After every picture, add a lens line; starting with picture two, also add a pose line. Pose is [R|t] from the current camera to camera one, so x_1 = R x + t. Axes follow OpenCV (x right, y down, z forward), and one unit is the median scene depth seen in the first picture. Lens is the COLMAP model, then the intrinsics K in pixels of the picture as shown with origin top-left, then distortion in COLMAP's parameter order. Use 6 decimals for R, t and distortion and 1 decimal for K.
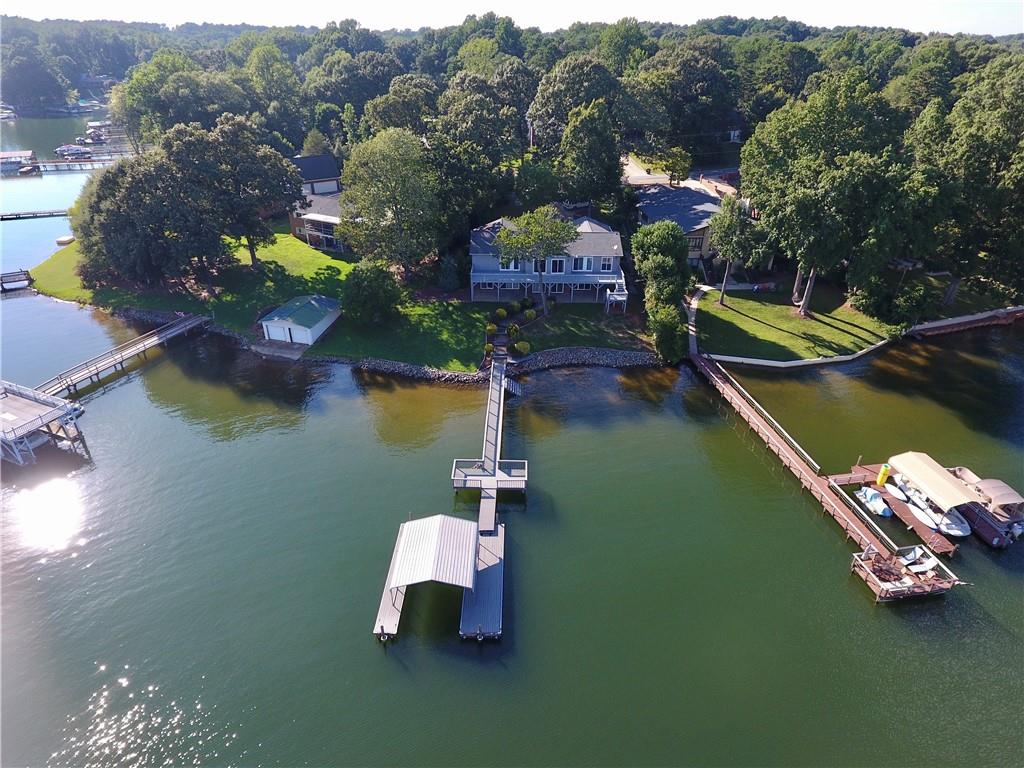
lens RADIAL K [[601.1, 0, 516.2], [0, 601.1, 364.2], [0, 0, 1]] dist [-0.004518, 0.002517]
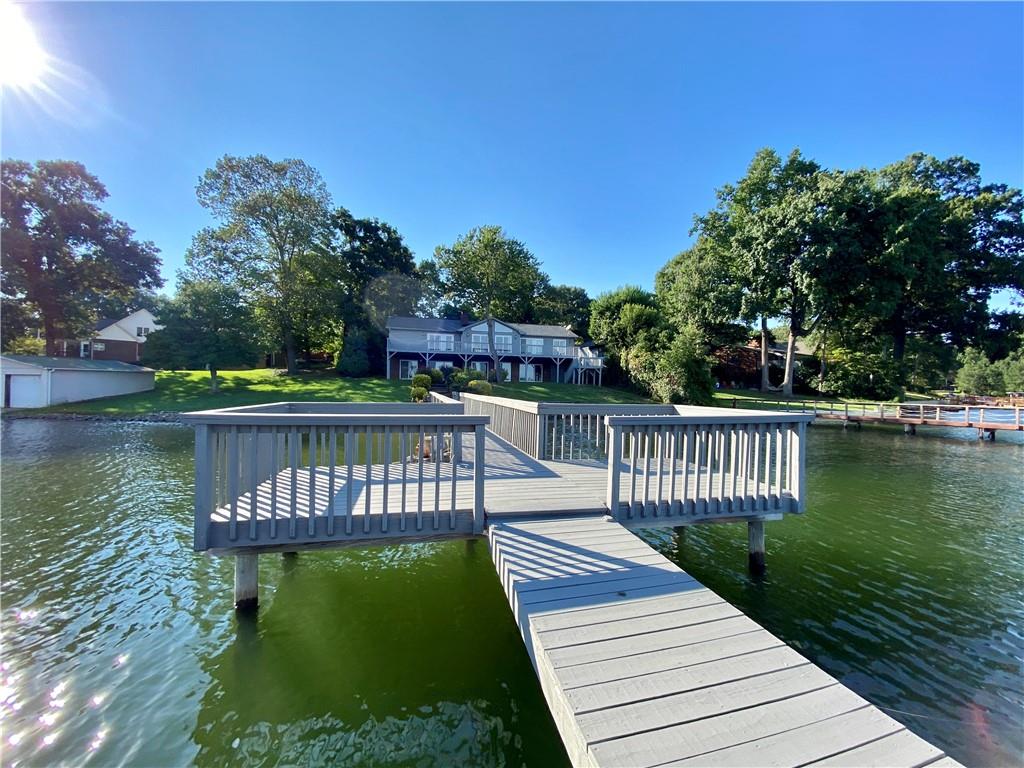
lens RADIAL K [[415.2, 0, 513.4], [0, 415.2, 384.0], [0, 0, 1]] dist [0.023774, -0.021367]
pose [[0.972731, -0.000894, 0.231936, -0.052496], [0.111922, 0.877672, -0.466011, 0.161923], [-0.203147, 0.479262, 0.853838, 0.672511]]
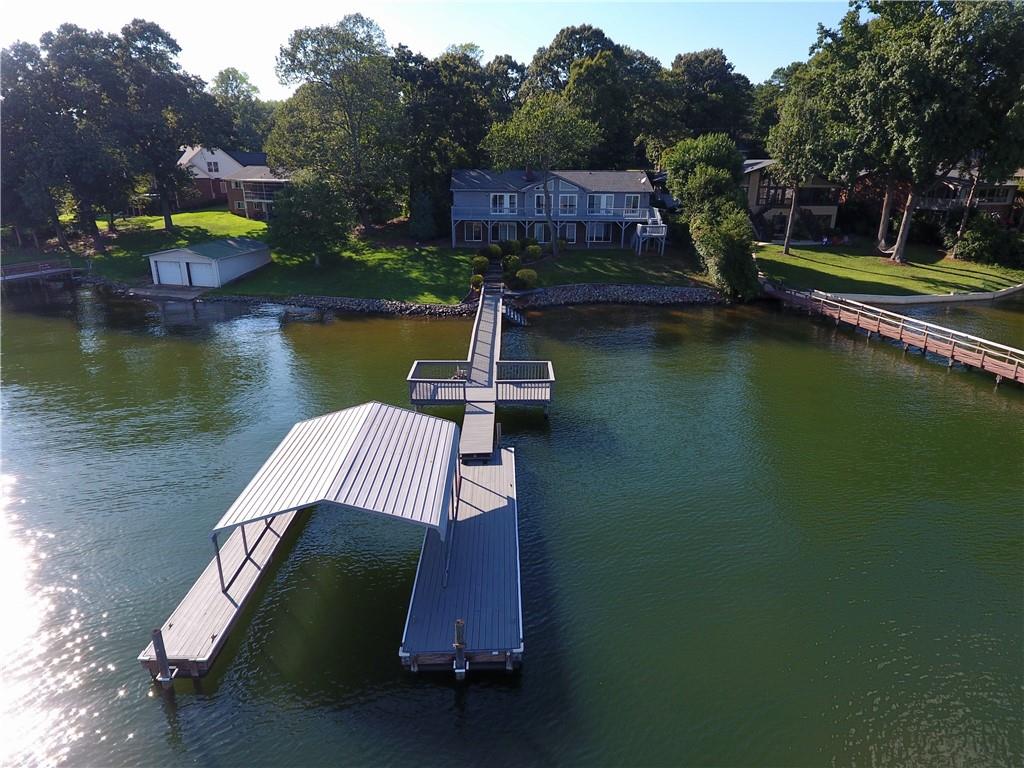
lens RADIAL K [[601.1, 0, 516.2], [0, 601.1, 364.2], [0, 0, 1]] dist [-0.004518, 0.002517]
pose [[0.999622, -0.016107, 0.022271, -0.018911], [0.019742, 0.984531, -0.174096, 0.194160], [-0.019122, 0.174470, 0.984477, 0.357629]]
